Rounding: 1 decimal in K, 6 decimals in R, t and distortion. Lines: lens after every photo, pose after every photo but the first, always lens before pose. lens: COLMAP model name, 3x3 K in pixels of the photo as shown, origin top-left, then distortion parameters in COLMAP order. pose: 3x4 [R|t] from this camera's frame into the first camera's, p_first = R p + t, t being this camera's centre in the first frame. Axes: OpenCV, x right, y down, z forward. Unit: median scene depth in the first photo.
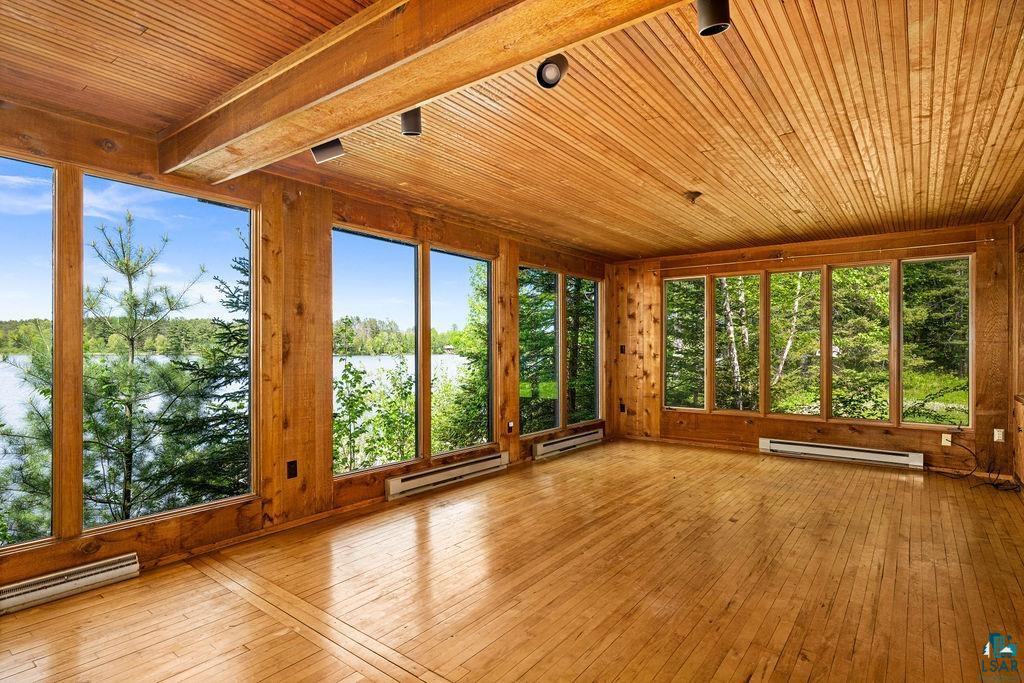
lens RADIAL K [[529.6, 0, 512.8], [0, 529.6, 347.6], [0, 0, 1]] dist [0.001822, 0.000448]
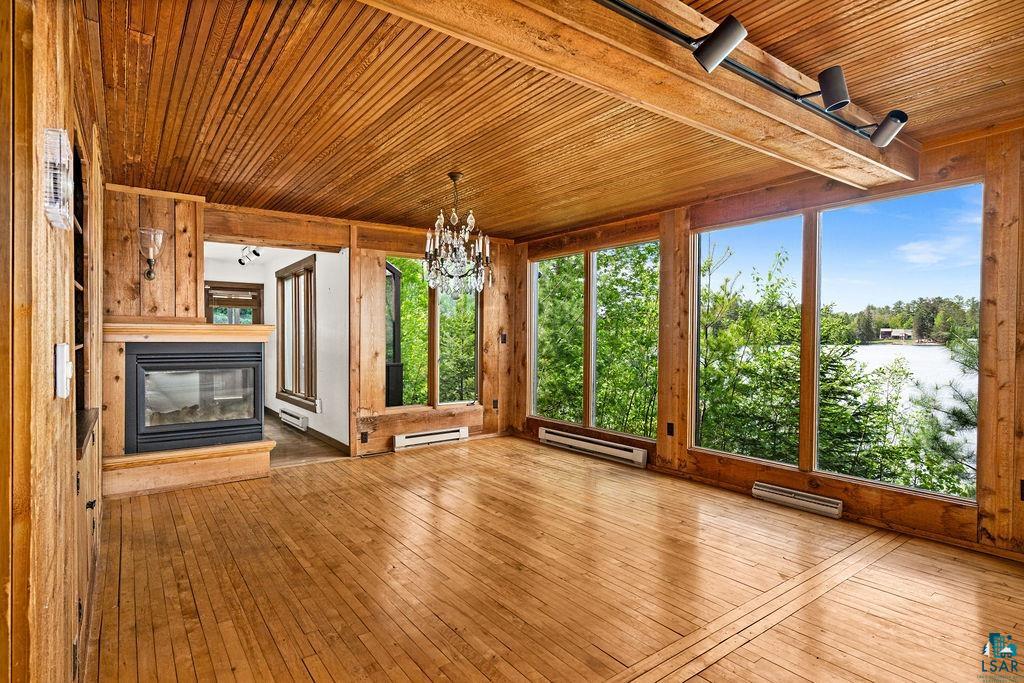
lens RADIAL K [[529.6, 0, 512.8], [0, 529.6, 347.6], [0, 0, 1]] dist [0.001822, 0.000448]
pose [[-0.278703, 0.014676, -0.960265, 0.565043], [0.001152, 0.999888, 0.014947, 0.000230], [0.960377, 0.003059, -0.278689, 0.472415]]
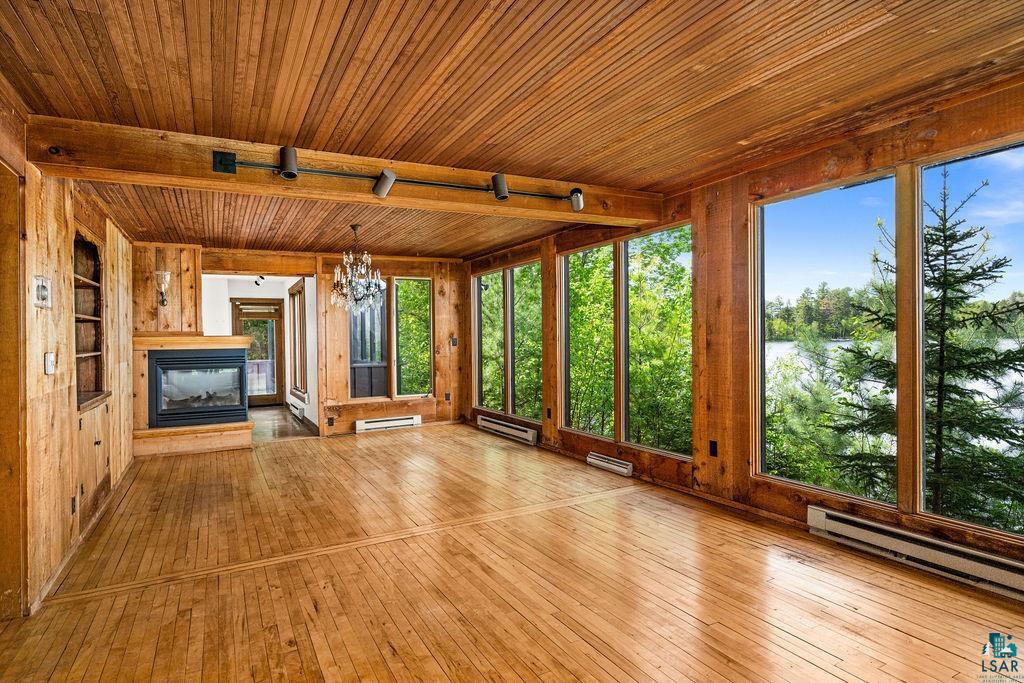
lens RADIAL K [[559.9, 0, 515.7], [0, 559.9, 346.8], [0, 0, 1]] dist [0.002380, 0.001027]
pose [[-0.414391, 0.017190, -0.909937, 0.808059], [0.019064, 0.999766, 0.010205, -0.001915], [0.909899, -0.013118, -0.414621, 1.108166]]
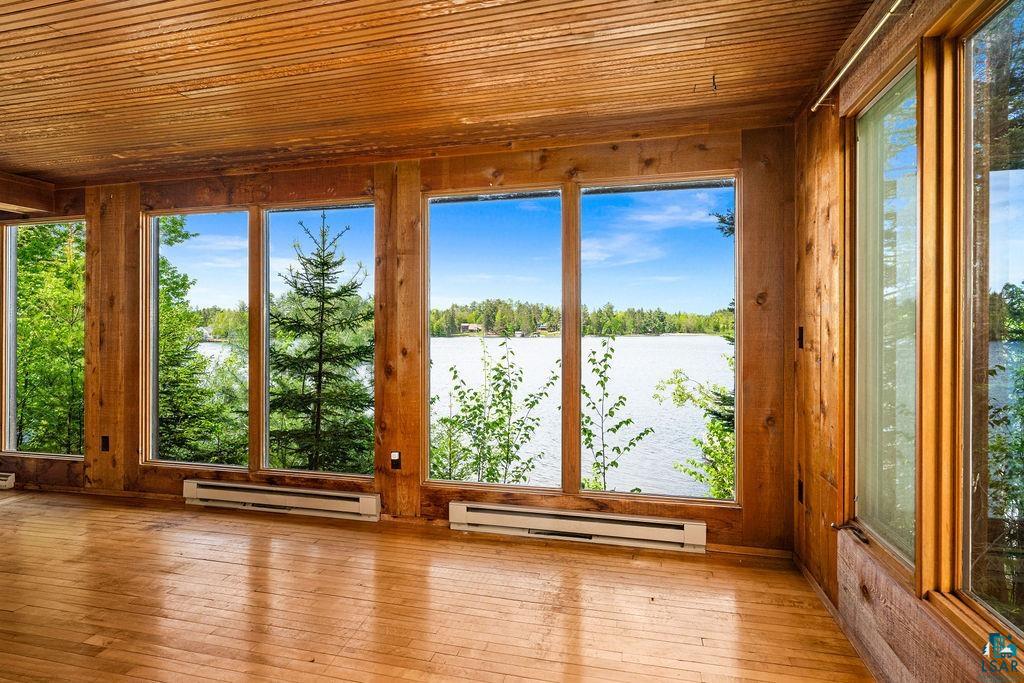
lens RADIAL K [[532.1, 0, 523.1], [0, 532.1, 333.9], [0, 0, 1]] dist [0.004337, 0.000598]
pose [[0.396075, 0.000997, -0.918218, 0.976388], [0.006127, 0.999974, 0.003729, -0.002765], [0.918198, -0.007102, 0.396058, 1.363929]]
